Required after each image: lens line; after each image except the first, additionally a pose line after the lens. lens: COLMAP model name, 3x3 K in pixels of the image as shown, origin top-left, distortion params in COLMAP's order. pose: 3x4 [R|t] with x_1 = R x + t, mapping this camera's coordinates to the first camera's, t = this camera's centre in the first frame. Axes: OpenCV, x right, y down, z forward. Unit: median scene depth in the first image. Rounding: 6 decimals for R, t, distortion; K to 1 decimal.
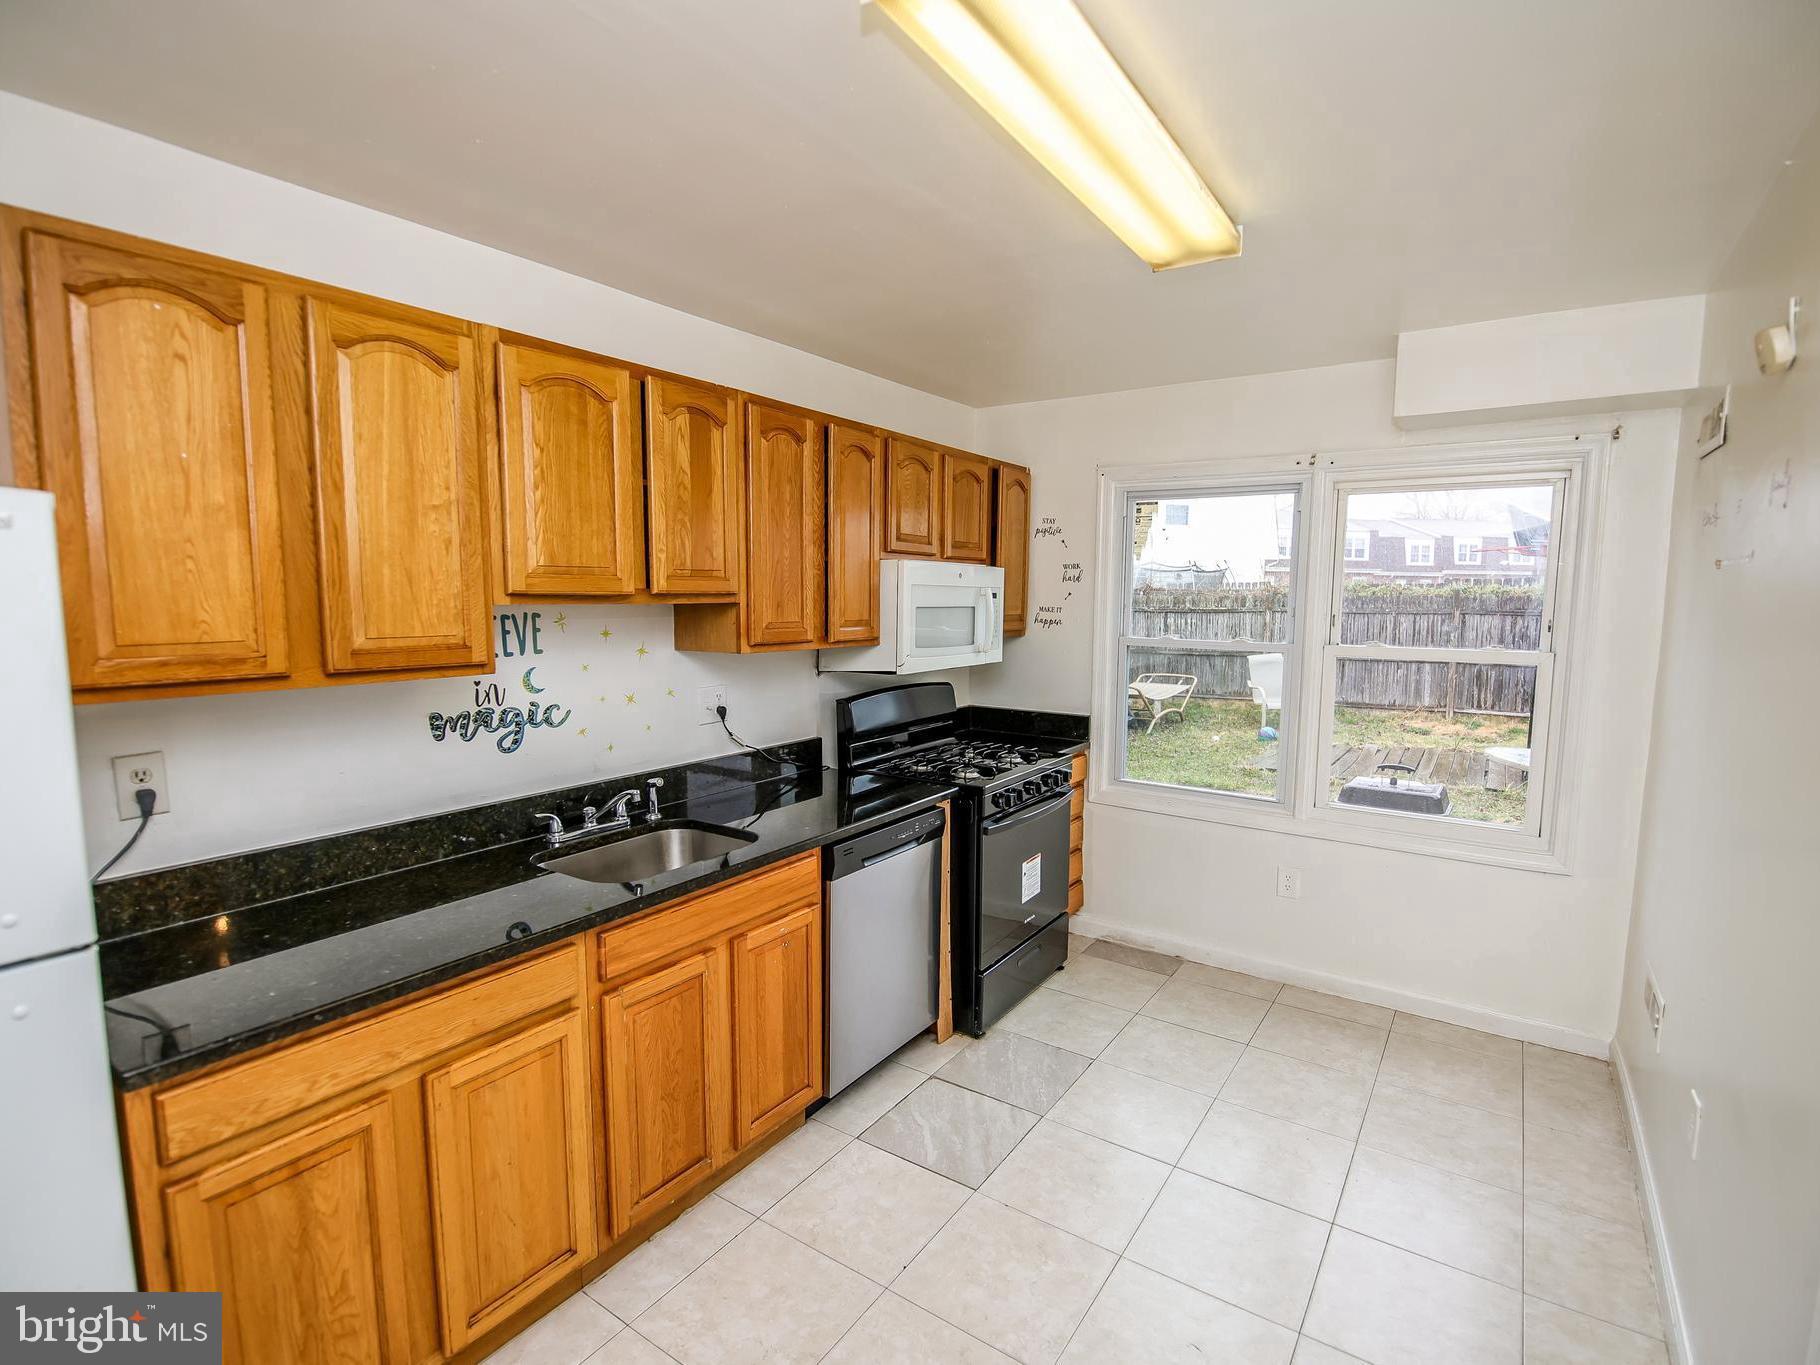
lens RADIAL K [[880.7, 0, 908.9], [0, 880.7, 690.2], [0, 0, 1]] dist [-0.001553, -0.007813]
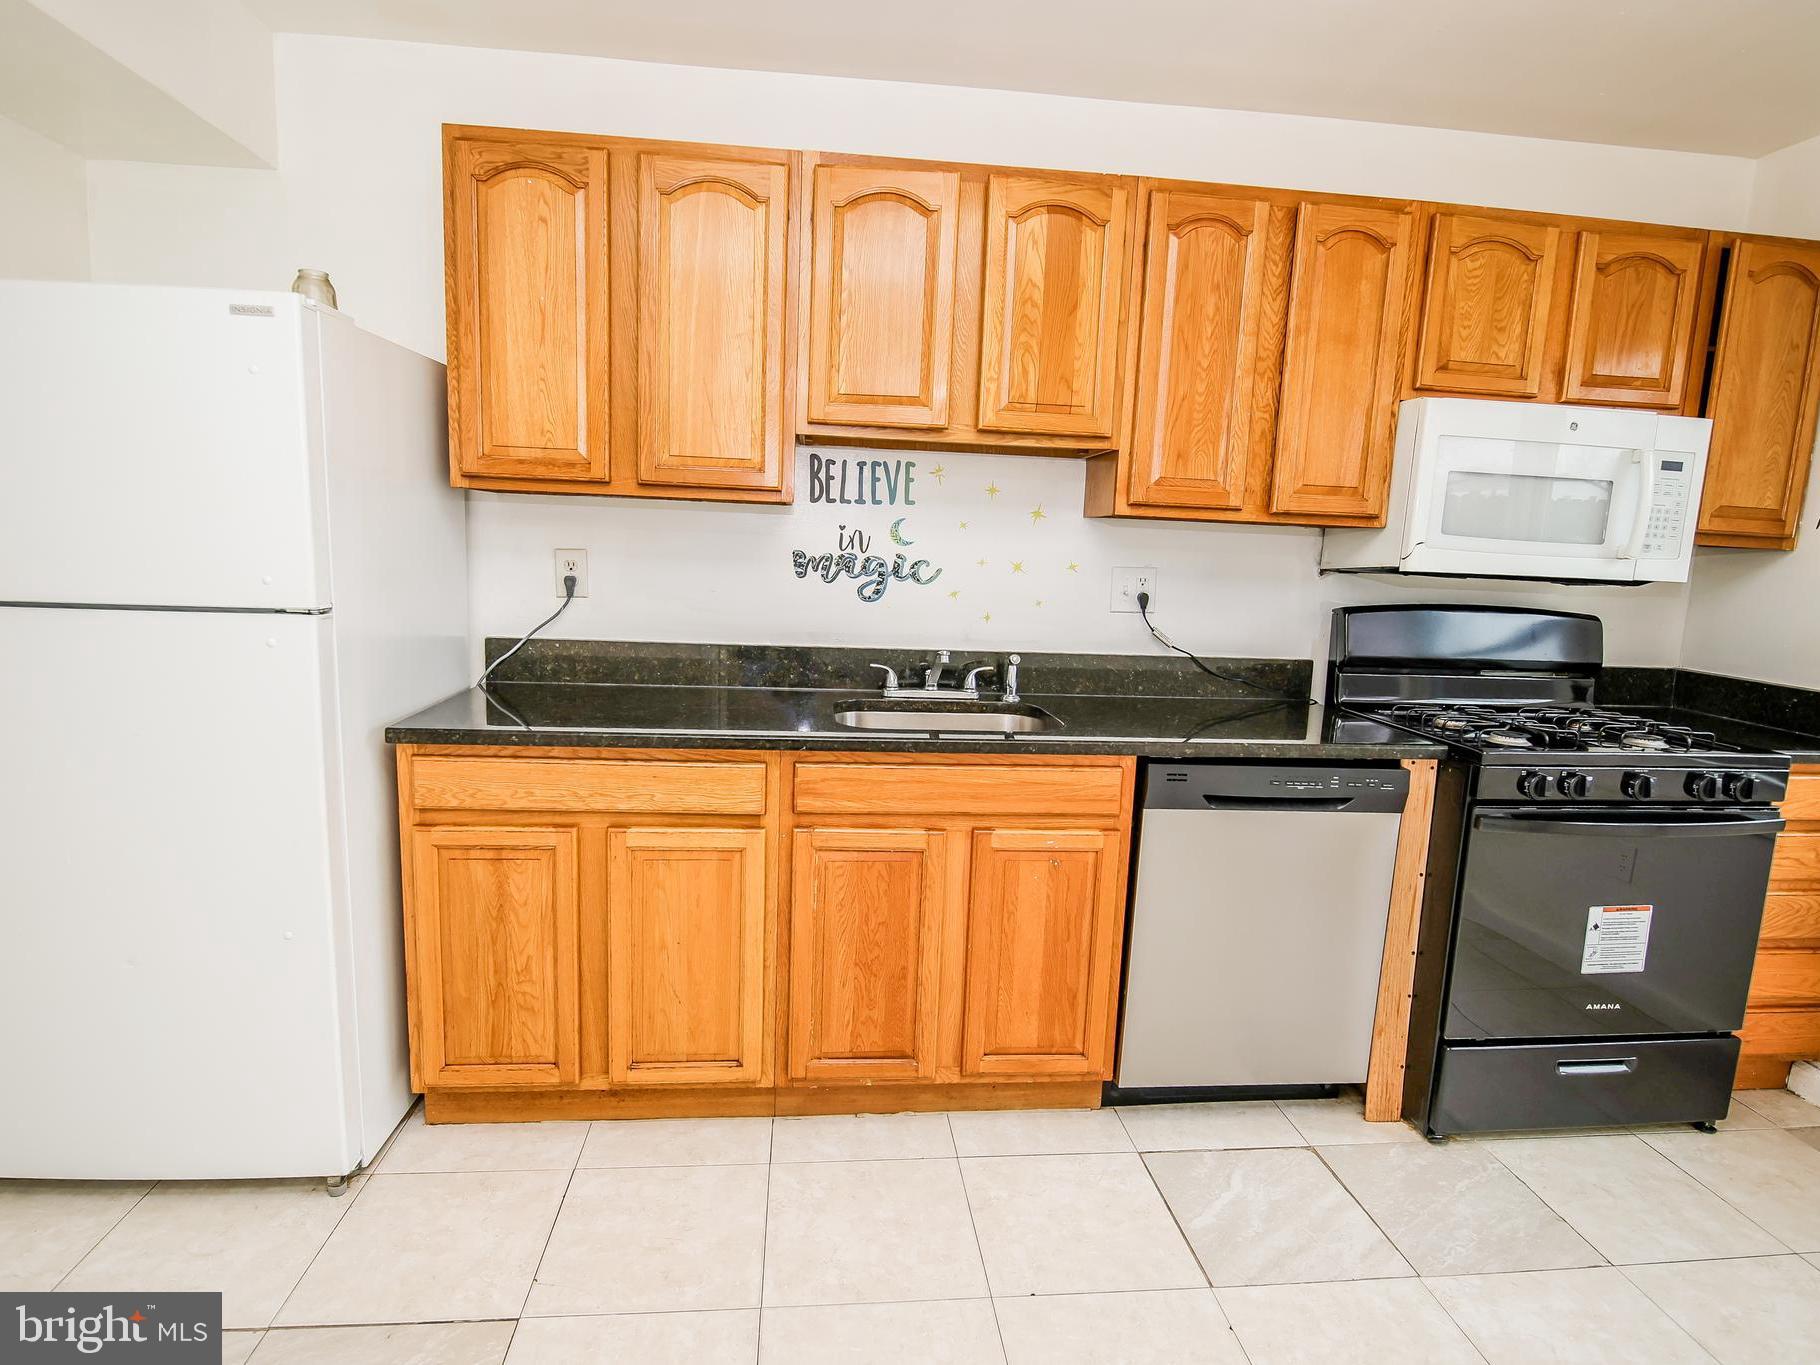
lens RADIAL K [[992.6, 0, 911.9], [0, 992.6, 689.1], [0, 0, 1]] dist [-0.003619, -0.004267]
pose [[0.648015, 0.133520, -0.749832, 0.437432], [-0.119356, 0.990152, 0.073164, 0.081339], [0.752217, 0.042086, 0.657570, 0.300244]]
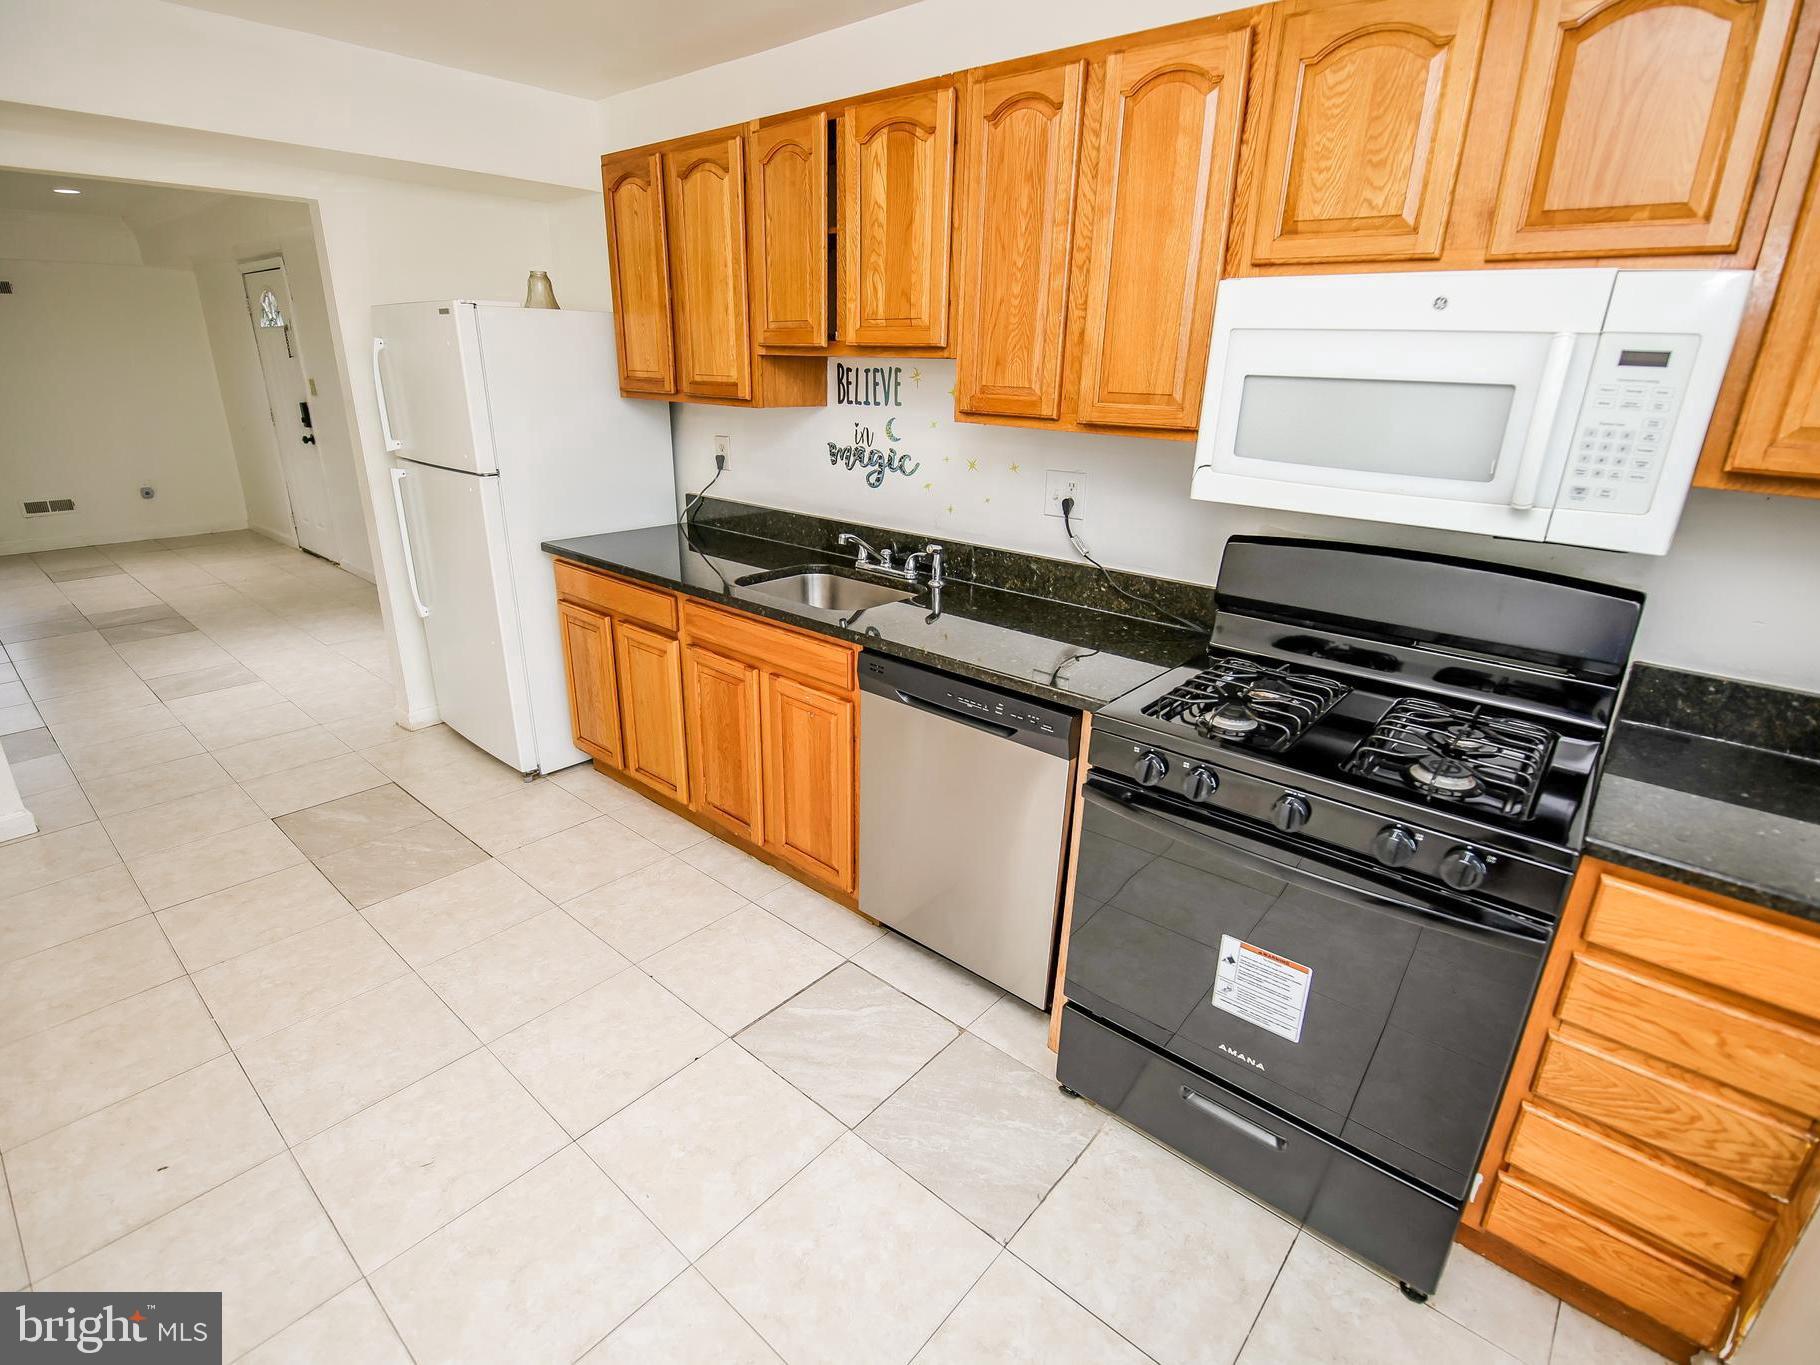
lens RADIAL K [[880.7, 0, 912.8], [0, 880.7, 682.8], [0, 0, 1]] dist [-0.001553, -0.007813]
pose [[-0.107243, 0.331706, -0.937267, 0.777670], [-0.133410, 0.929378, 0.344179, -0.105397], [0.985241, 0.161952, -0.055416, 1.169622]]
